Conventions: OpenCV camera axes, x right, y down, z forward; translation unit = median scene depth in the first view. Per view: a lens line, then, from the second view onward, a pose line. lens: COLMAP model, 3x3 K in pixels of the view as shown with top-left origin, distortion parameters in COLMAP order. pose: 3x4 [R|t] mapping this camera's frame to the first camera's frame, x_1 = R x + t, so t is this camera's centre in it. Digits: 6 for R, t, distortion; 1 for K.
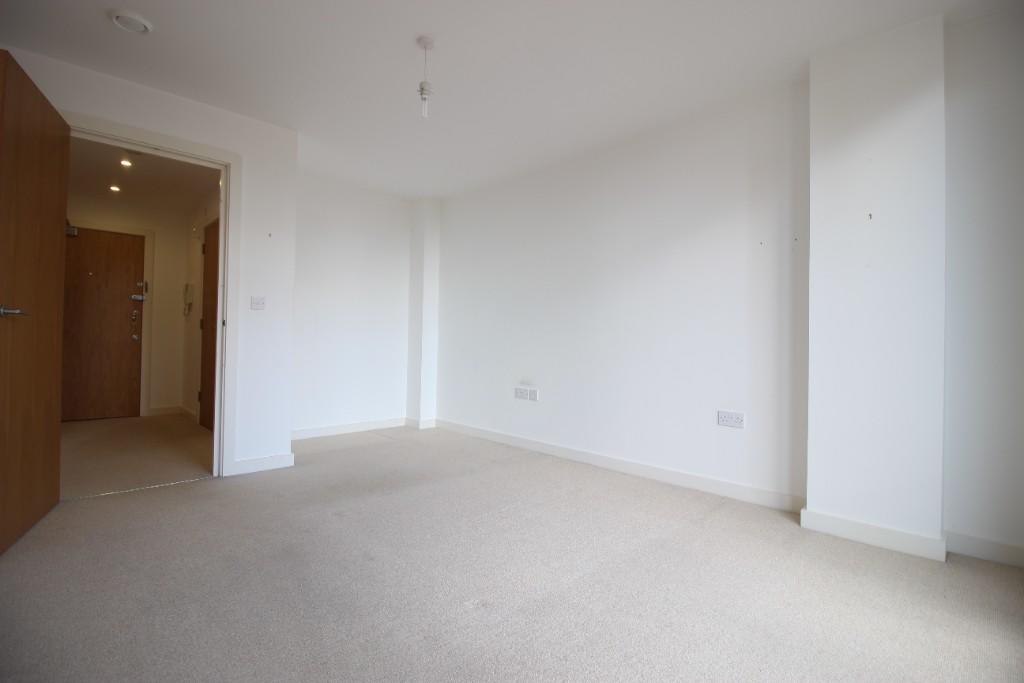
lens RADIAL K [[483.7, 0, 509.6], [0, 483.7, 340.4], [0, 0, 1]] dist [-0.014773, -0.000593]
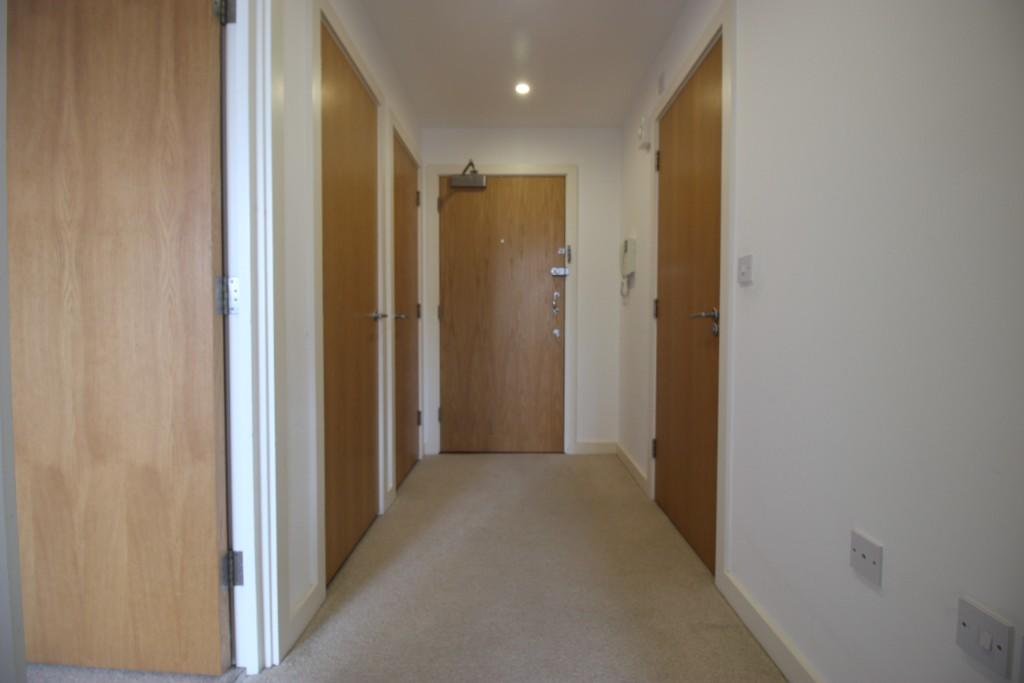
lens RADIAL K [[483.7, 0, 511.4], [0, 483.7, 338.6], [0, 0, 1]] dist [-0.014773, -0.000593]
pose [[0.711301, 0.005402, -0.702867, -0.358329], [0.019906, 0.999415, 0.027826, -0.017827], [0.702605, -0.033784, 0.710777, 0.483289]]
